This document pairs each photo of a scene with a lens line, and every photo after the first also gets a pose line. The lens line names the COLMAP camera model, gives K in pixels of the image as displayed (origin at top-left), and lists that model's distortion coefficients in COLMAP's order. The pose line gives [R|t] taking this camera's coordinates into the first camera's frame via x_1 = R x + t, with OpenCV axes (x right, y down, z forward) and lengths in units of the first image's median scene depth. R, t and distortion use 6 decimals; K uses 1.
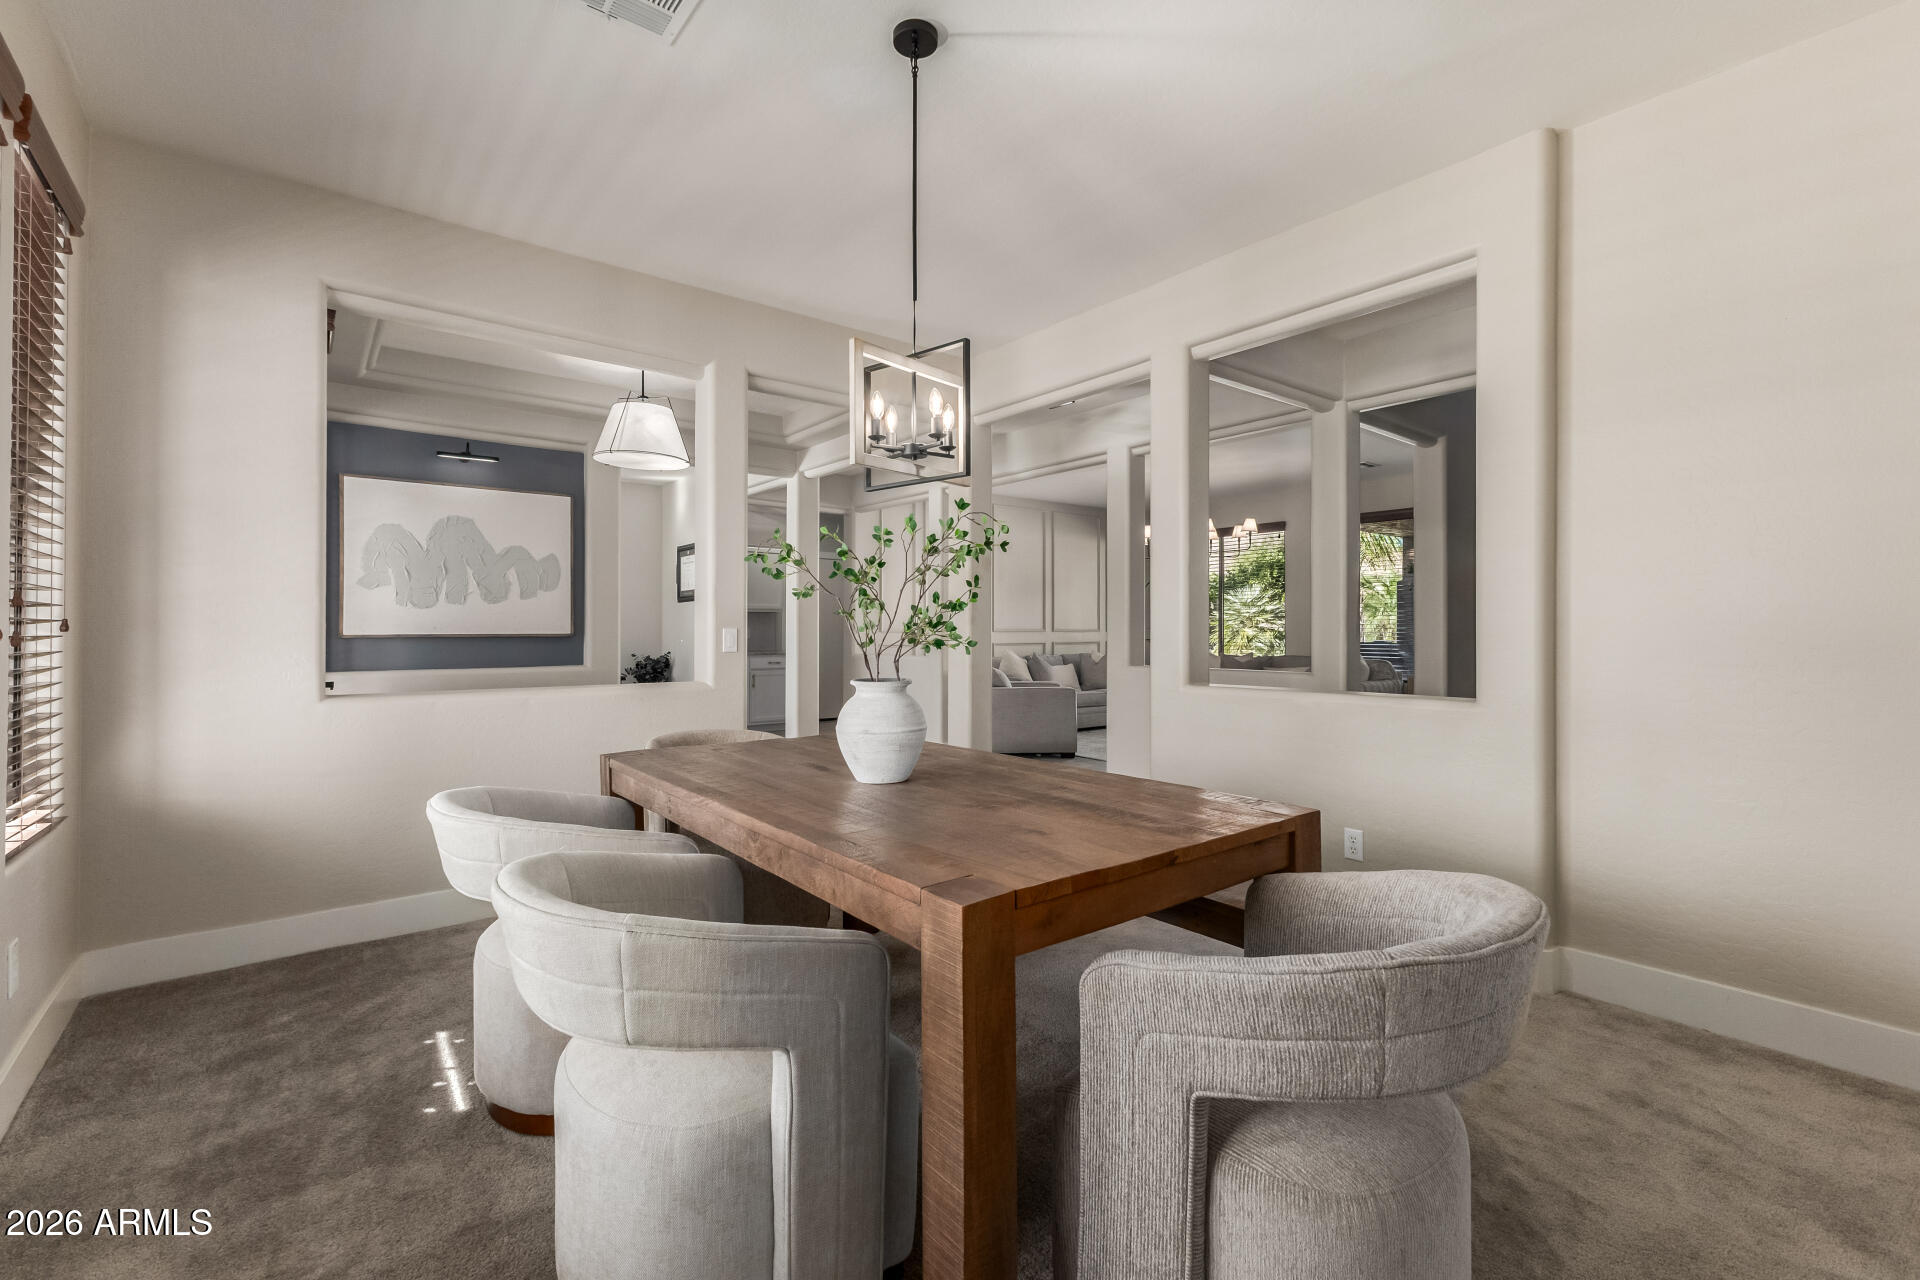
lens RADIAL K [[833.4, 0, 958.0], [0, 833.4, 629.5], [0, 0, 1]] dist [0.007339, -0.000566]
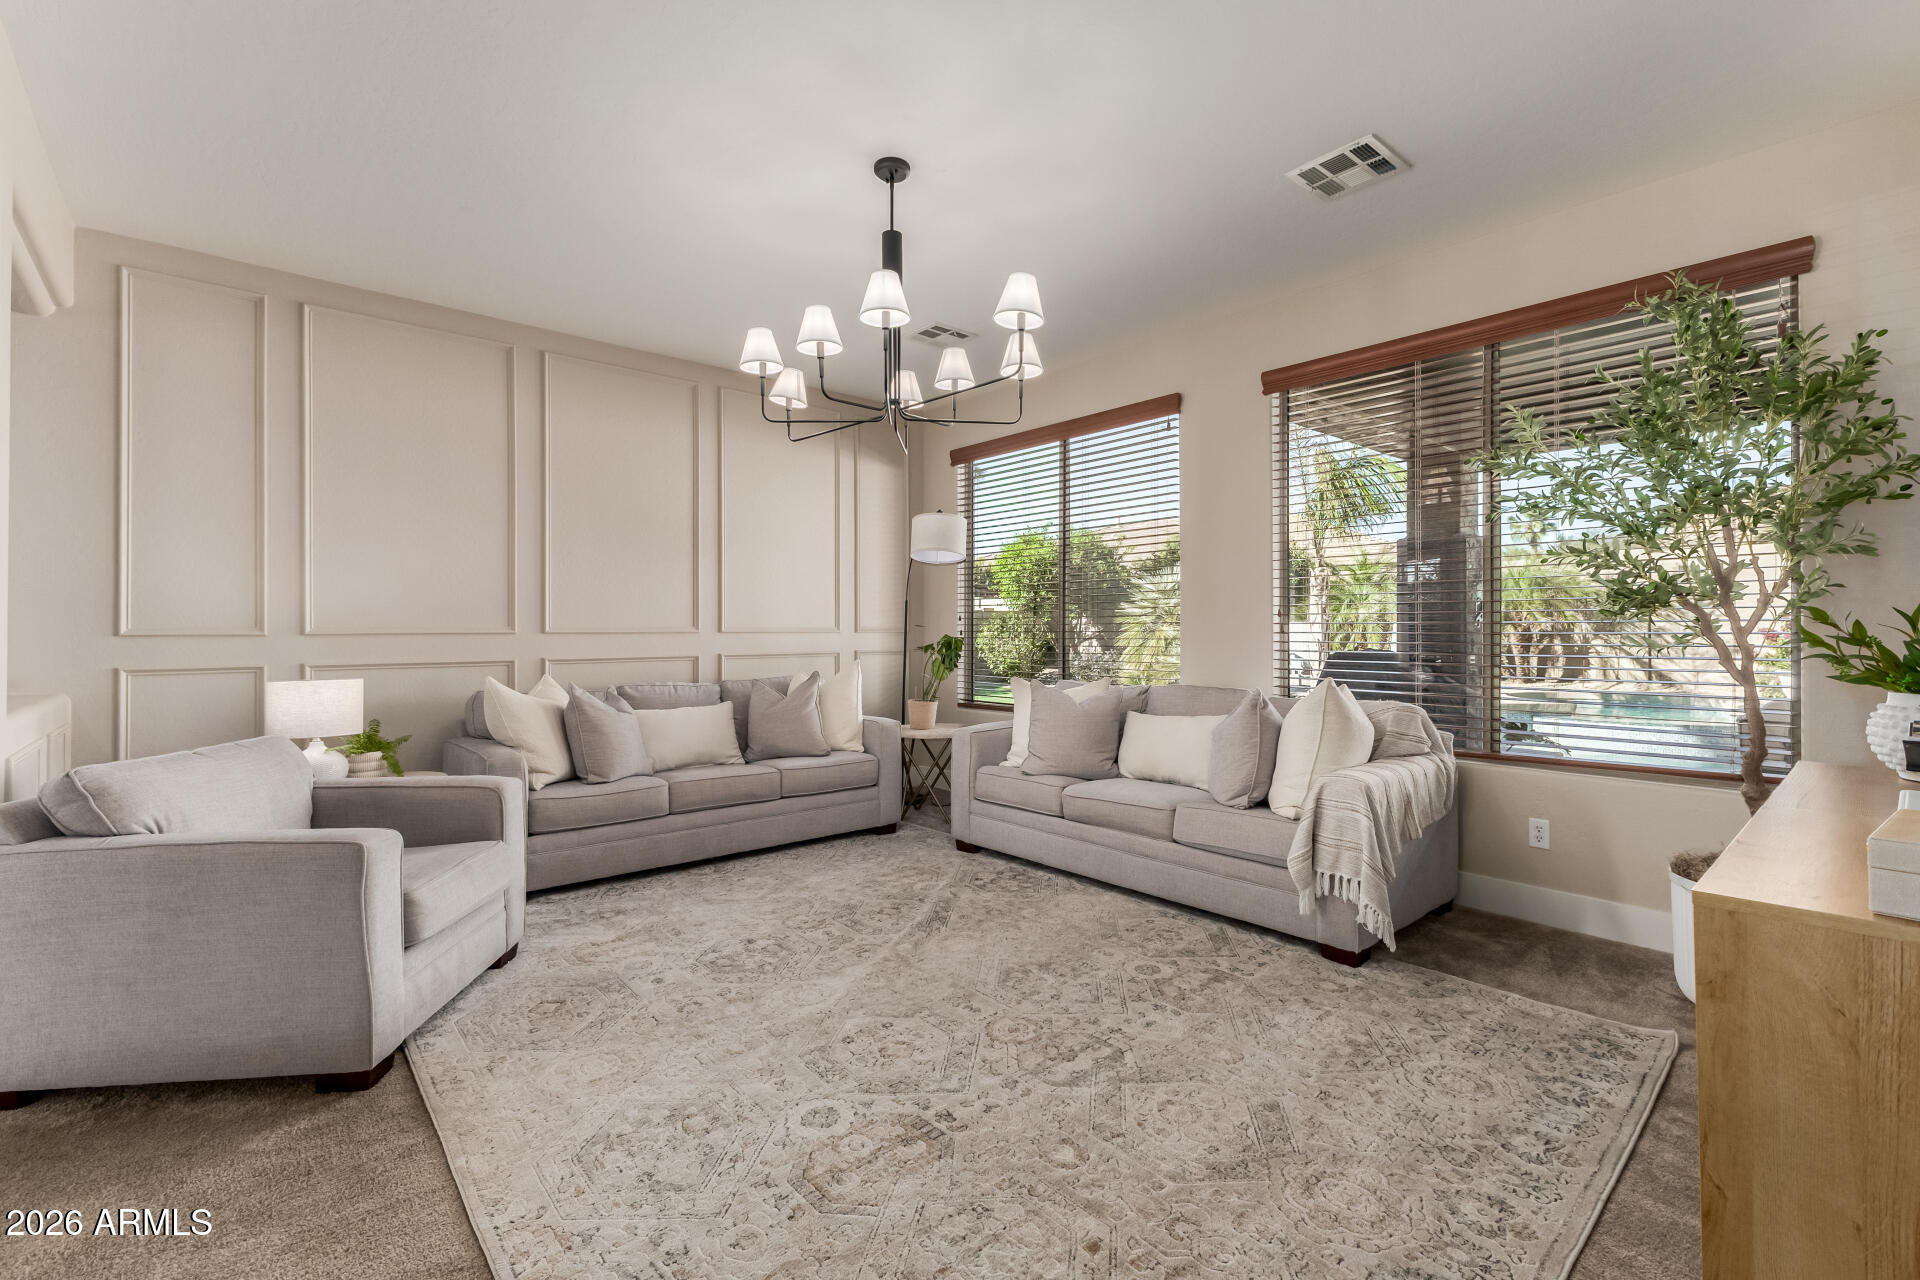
lens RADIAL K [[841.9, 0, 964.8], [0, 841.9, 620.0], [0, 0, 1]] dist [0.009905, -0.000120]
pose [[0.998600, -0.000530, 0.052889, 0.234035], [0.001189, 0.999922, -0.012432, 0.002199], [-0.052878, 0.012477, 0.998523, 0.511256]]
